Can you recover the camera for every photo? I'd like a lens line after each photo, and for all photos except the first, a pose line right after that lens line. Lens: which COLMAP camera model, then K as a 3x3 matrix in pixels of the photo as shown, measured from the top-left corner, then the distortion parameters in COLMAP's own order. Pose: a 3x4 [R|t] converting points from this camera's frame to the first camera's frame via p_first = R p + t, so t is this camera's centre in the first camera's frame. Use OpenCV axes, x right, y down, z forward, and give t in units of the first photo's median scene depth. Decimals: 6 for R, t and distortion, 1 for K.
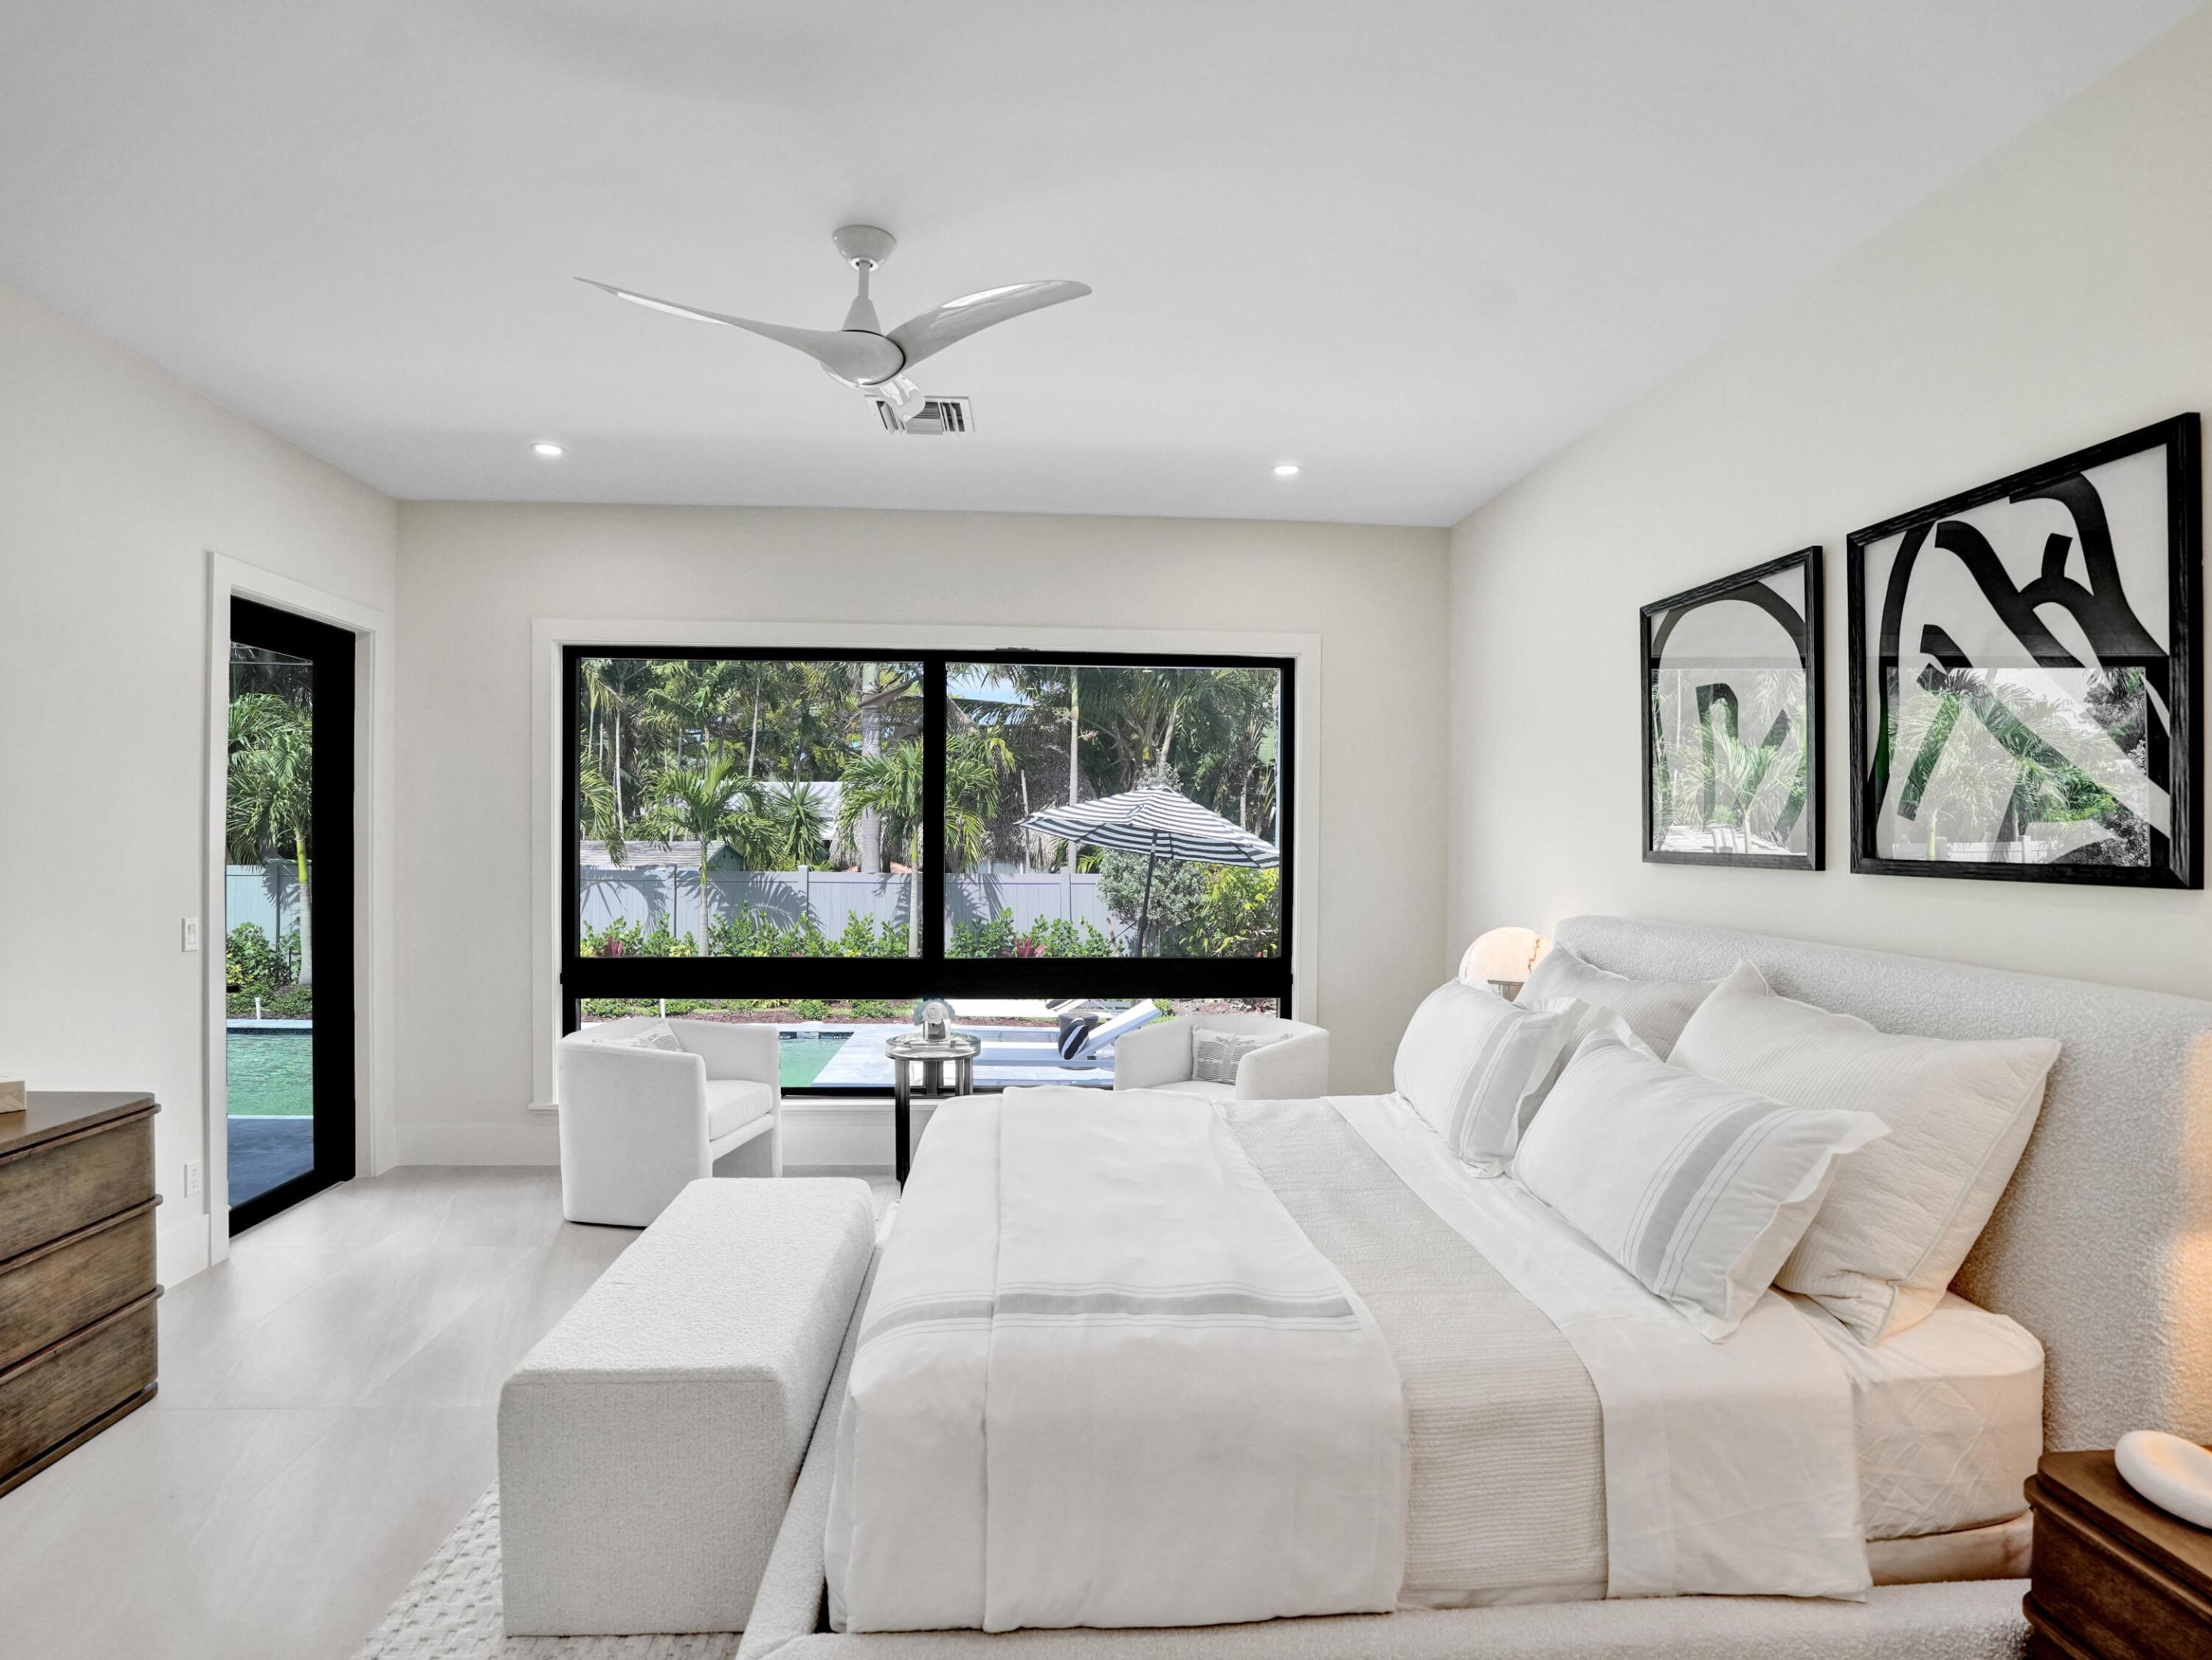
lens RADIAL K [[1180.5, 0, 1106.0], [0, 1180.5, 830.0], [0, 0, 1]] dist [-0.000800, -0.000617]
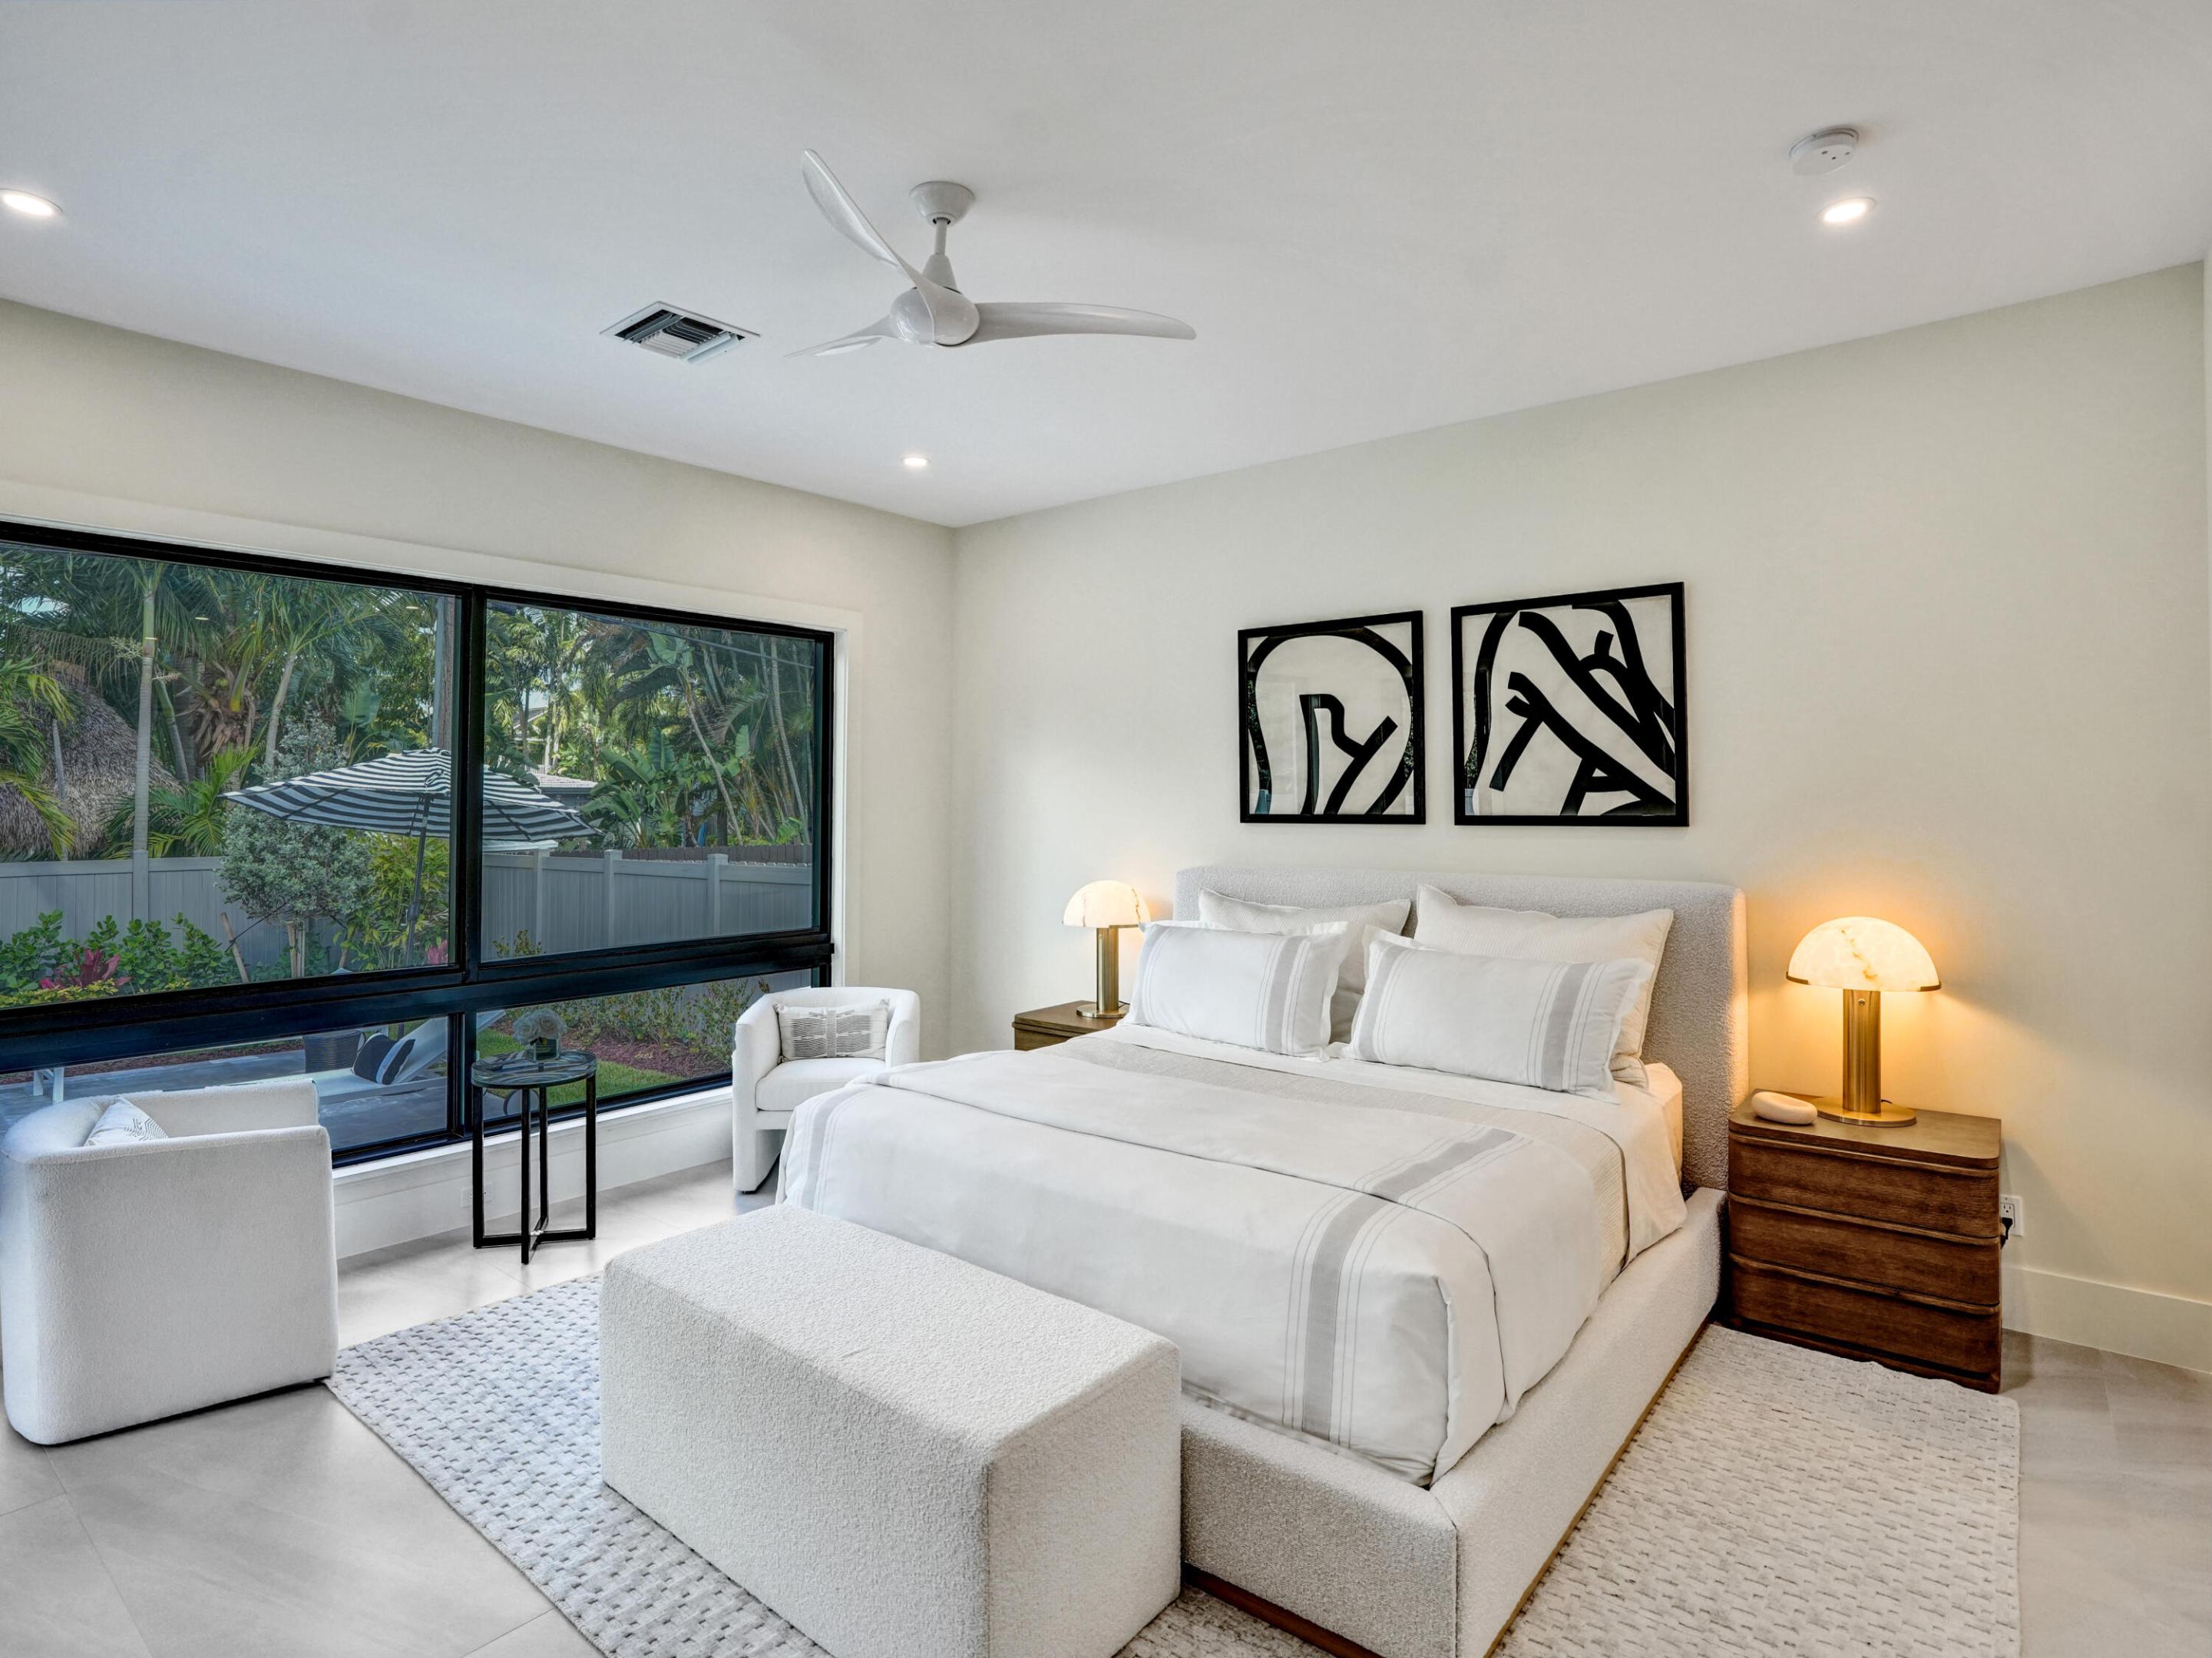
lens RADIAL K [[1182.0, 0, 1105.1], [0, 1182.0, 760.0], [0, 0, 1]] dist [-0.025313, -0.000256]
pose [[0.698455, 0.010682, 0.715575, -0.809341], [0.009392, 0.999666, -0.024090, -0.016783], [-0.715593, 0.023547, 0.698121, 0.246733]]
